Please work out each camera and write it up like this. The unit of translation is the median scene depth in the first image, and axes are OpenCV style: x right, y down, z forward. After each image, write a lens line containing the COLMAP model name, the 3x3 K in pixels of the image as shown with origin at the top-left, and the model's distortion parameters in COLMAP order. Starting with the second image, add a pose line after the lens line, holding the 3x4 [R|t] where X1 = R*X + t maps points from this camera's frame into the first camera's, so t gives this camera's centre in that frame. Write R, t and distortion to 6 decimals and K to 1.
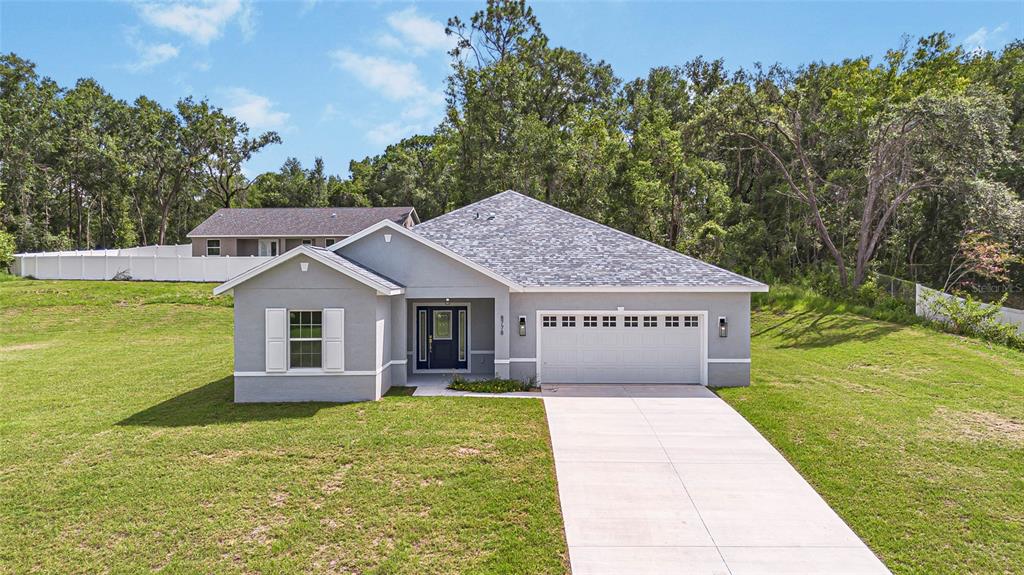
lens RADIAL K [[736.8, 0, 511.7], [0, 736.8, 275.7], [0, 0, 1]] dist [0.062711, -0.068859]
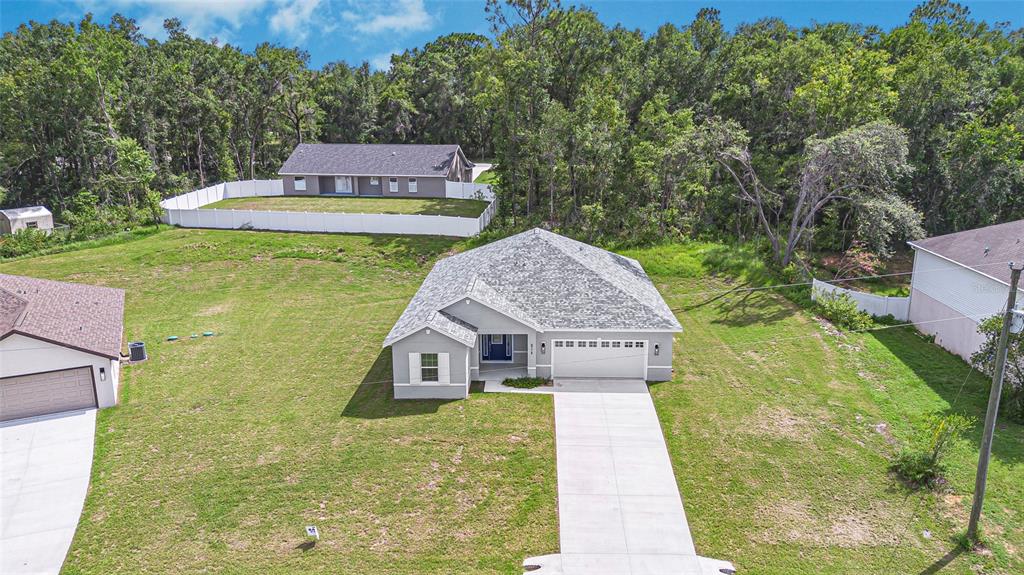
lens RADIAL K [[729.2, 0, 512.0], [0, 729.2, 287.5], [0, 0, 1]] dist [0.072172, -0.072497]
pose [[0.999180, 0.004305, -0.040258, 0.009055], [0.005481, 0.970796, 0.239843, -0.488637], [0.040115, -0.239867, 0.969977, -0.665929]]
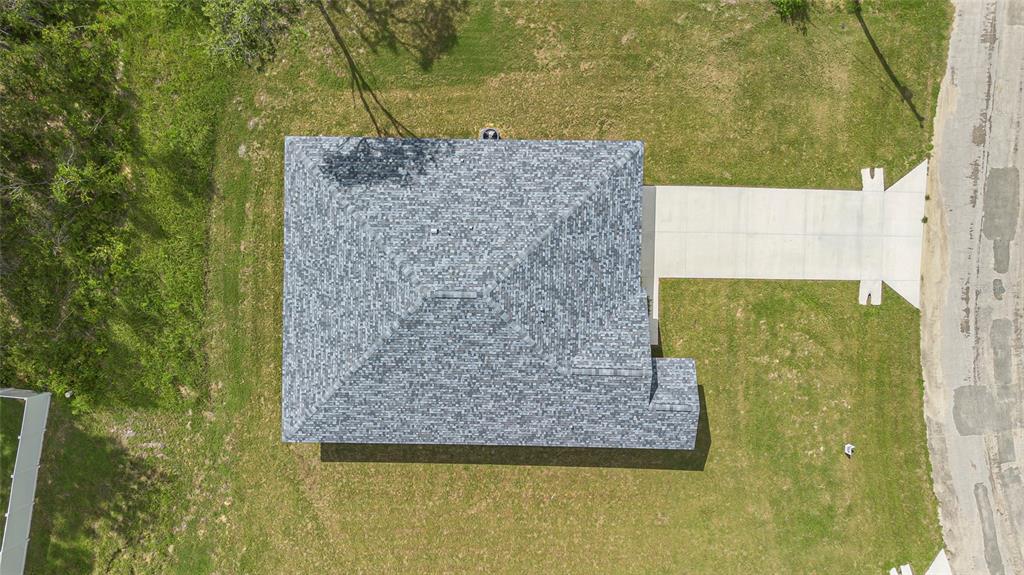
lens RADIAL K [[729.2, 0, 512.0], [0, 729.2, 287.5], [0, 0, 1]] dist [0.072172, -0.072497]
pose [[0.021253, -0.999618, -0.017693, 0.038050], [0.013784, -0.017403, 0.999754, -1.606049], [-0.999679, -0.021491, 0.013409, 1.231590]]
